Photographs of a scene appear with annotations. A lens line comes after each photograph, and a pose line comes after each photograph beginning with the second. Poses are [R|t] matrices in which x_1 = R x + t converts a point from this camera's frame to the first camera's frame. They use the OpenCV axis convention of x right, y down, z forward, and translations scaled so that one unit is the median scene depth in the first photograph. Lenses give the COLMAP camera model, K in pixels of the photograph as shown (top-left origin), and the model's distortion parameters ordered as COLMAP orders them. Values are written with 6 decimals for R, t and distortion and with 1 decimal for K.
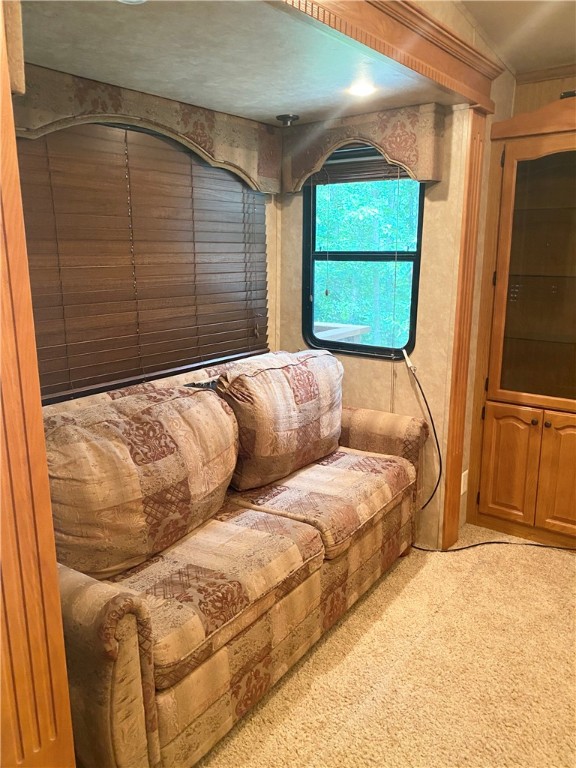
lens RADIAL K [[580.2, 0, 285.6], [0, 580.2, 385.4], [0, 0, 1]] dist [0.023586, -0.020343]
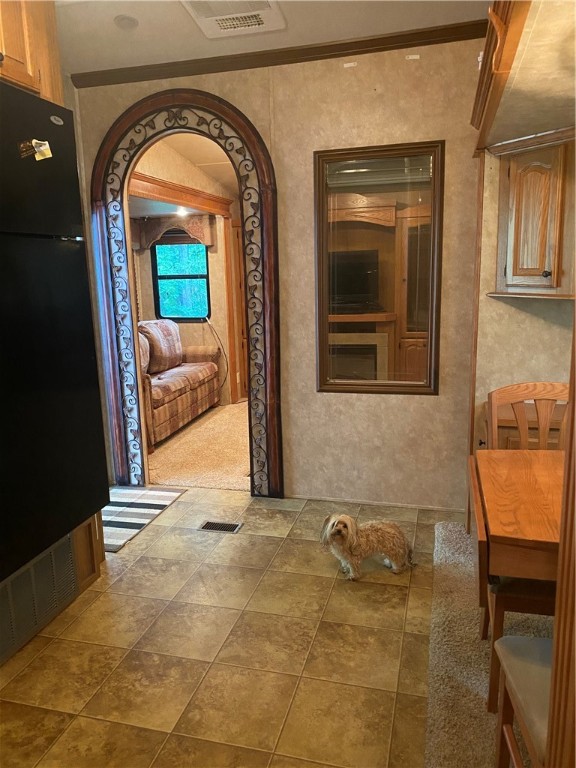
lens RADIAL K [[580.2, 0, 292.1], [0, 580.2, 383.7], [0, 0, 1]] dist [0.023586, -0.020343]
pose [[0.918255, -0.098881, 0.383445, -0.392391], [0.115145, 0.993155, -0.019634, 0.285054], [-0.378879, 0.062181, 0.923355, -1.234699]]
